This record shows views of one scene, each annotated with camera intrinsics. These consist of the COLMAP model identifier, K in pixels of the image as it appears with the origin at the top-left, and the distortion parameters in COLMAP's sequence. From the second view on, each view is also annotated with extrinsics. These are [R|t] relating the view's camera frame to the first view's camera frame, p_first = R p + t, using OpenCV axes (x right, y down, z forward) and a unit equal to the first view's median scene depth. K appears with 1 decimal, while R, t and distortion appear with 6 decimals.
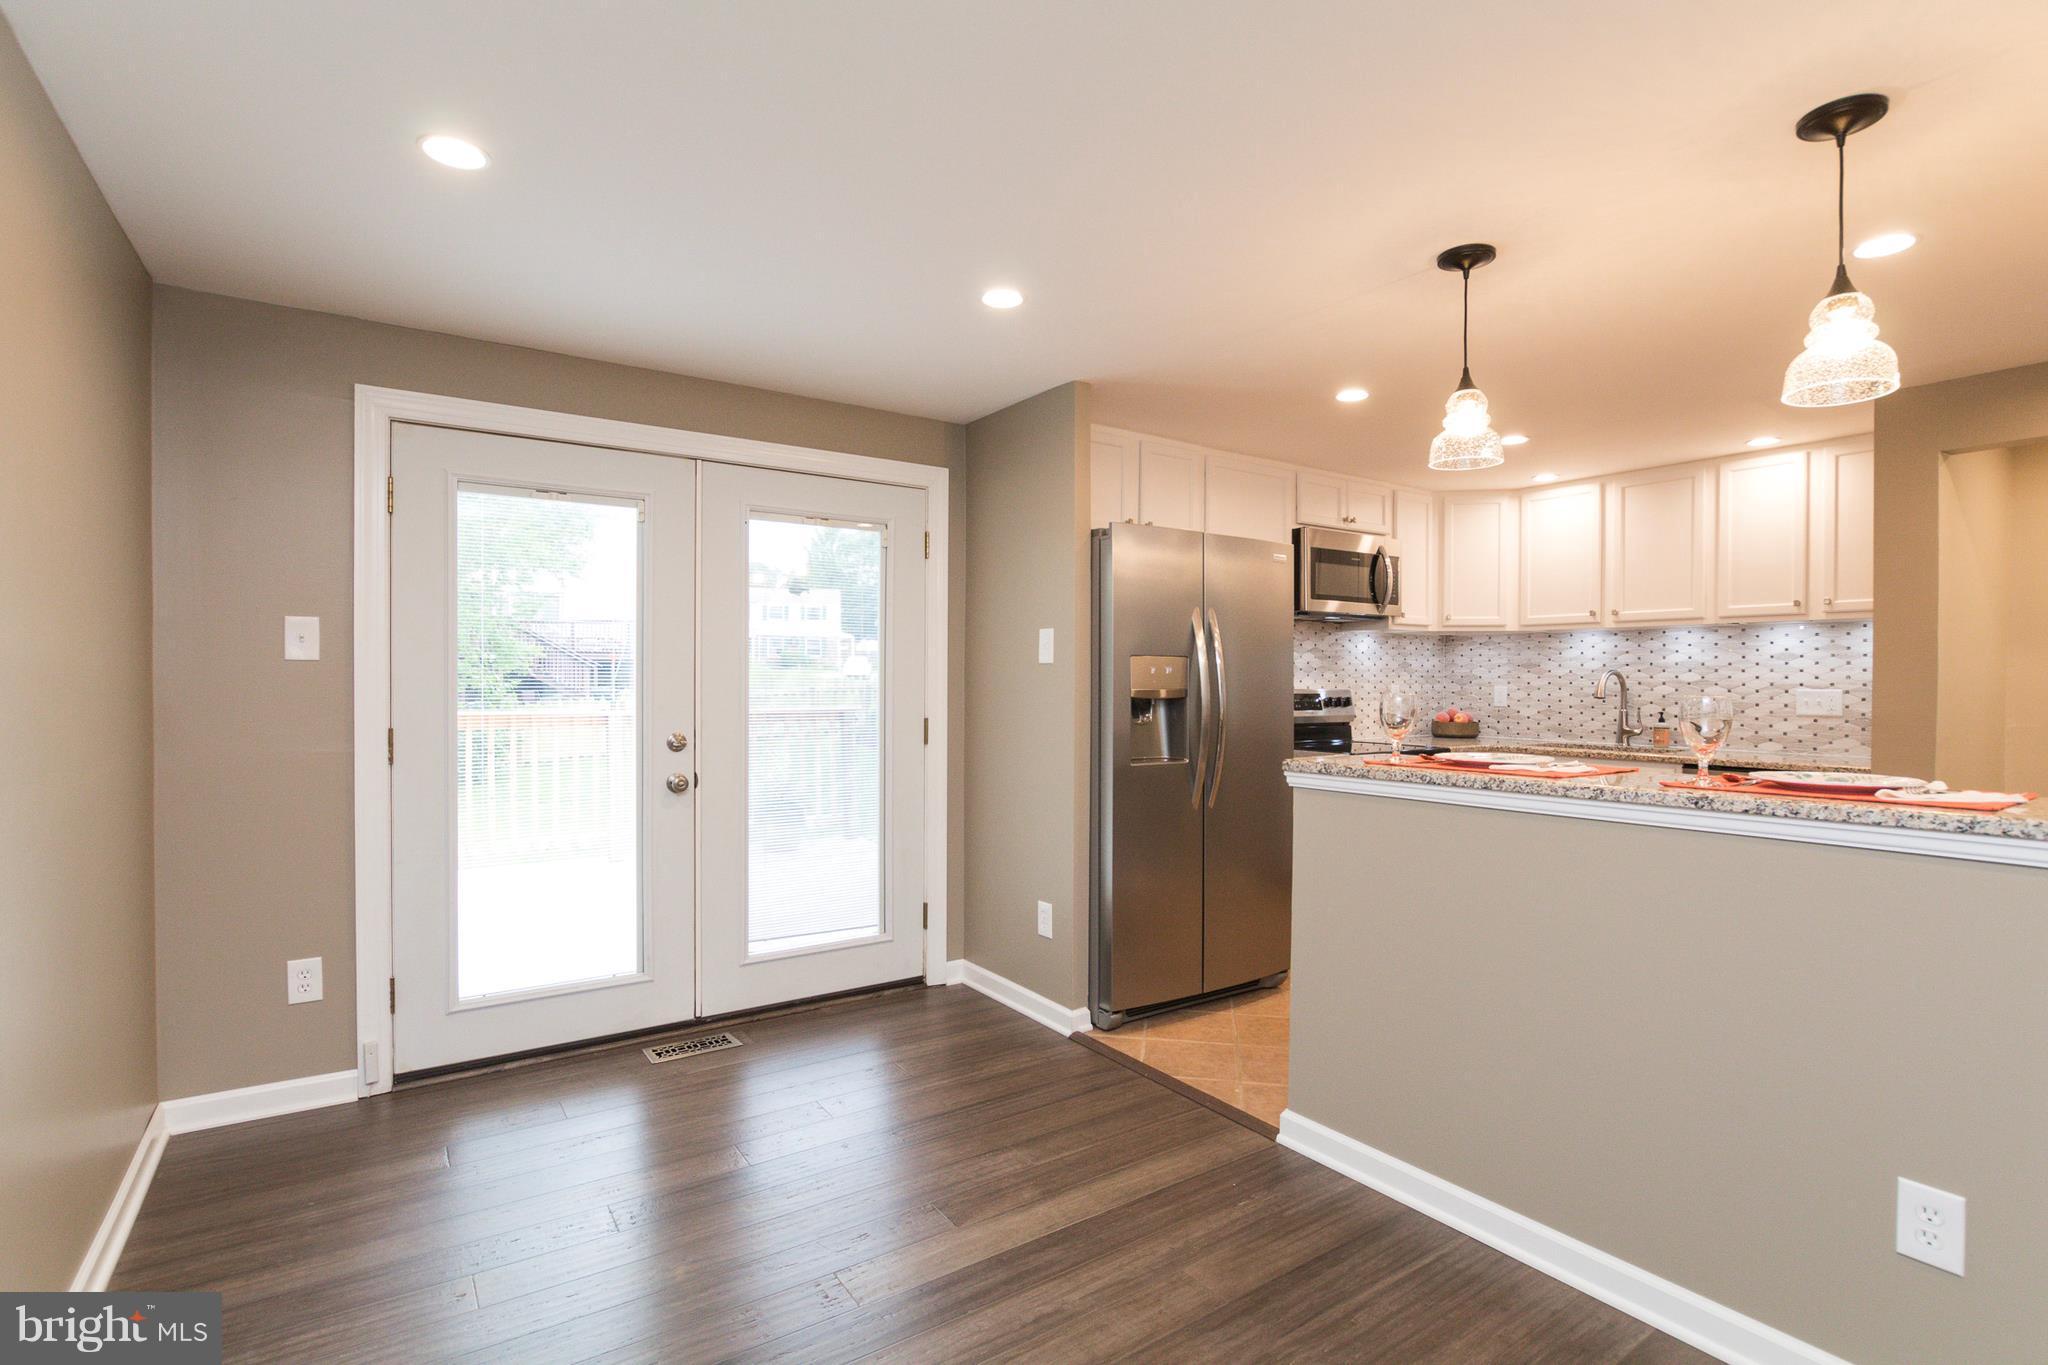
lens RADIAL K [[998.0, 0, 1010.0], [0, 998.0, 684.9], [0, 0, 1]] dist [0.005893, -0.000756]
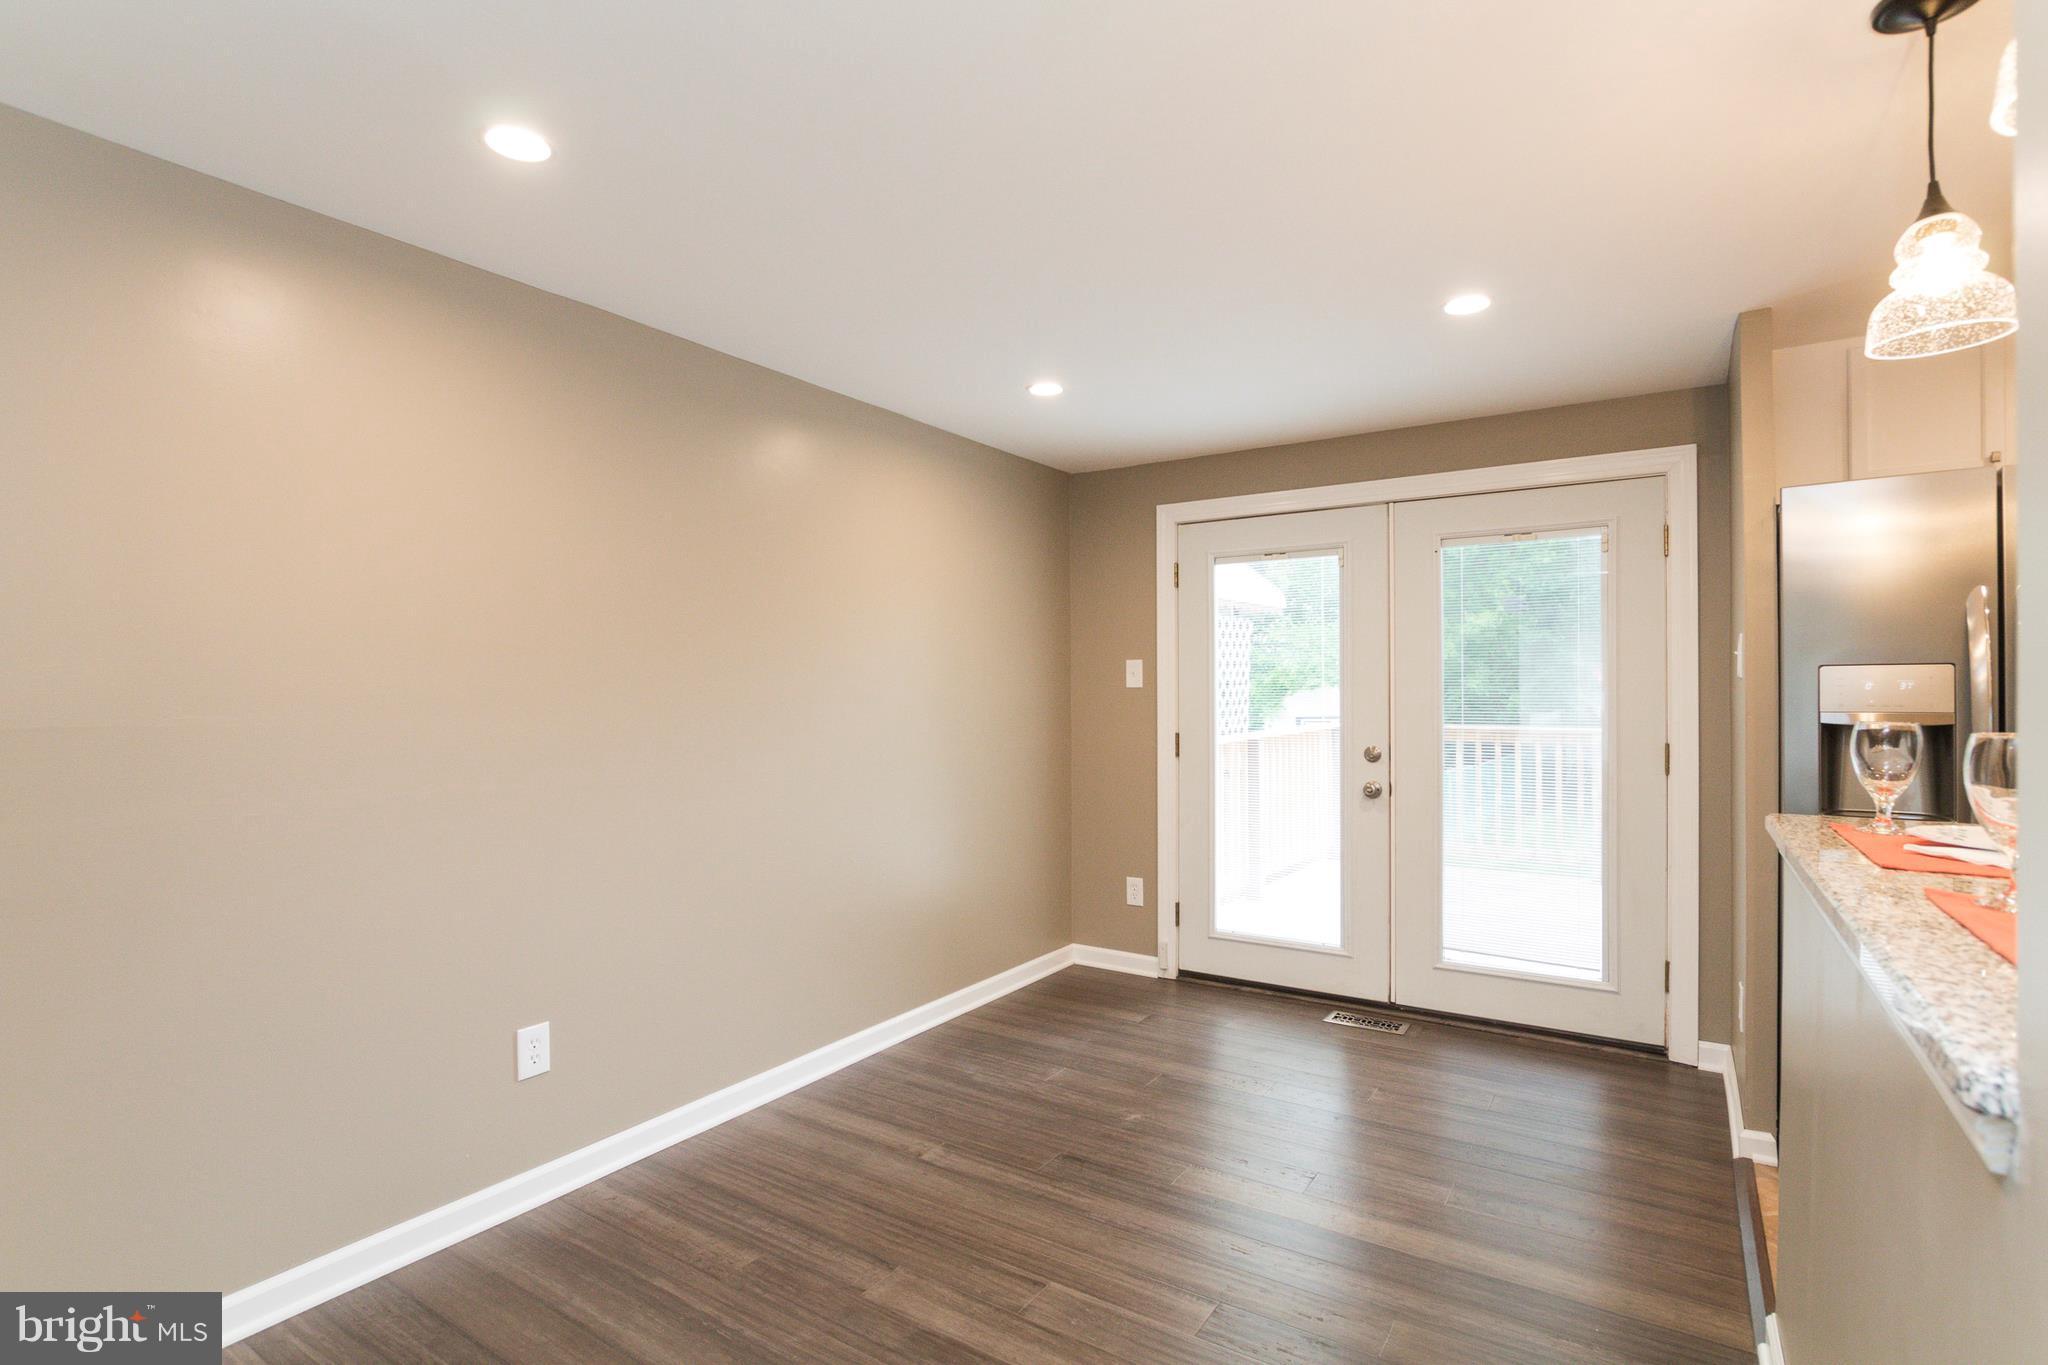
lens RADIAL K [[1018.8, 0, 1023.8], [0, 1018.8, 691.9], [0, 0, 1]] dist [-0.012433, -0.000166]
pose [[0.380160, -0.008971, -0.924877, 0.545926], [-0.001990, 0.999943, -0.010518, -0.000704], [0.924919, 0.005839, 0.380120, 0.177106]]
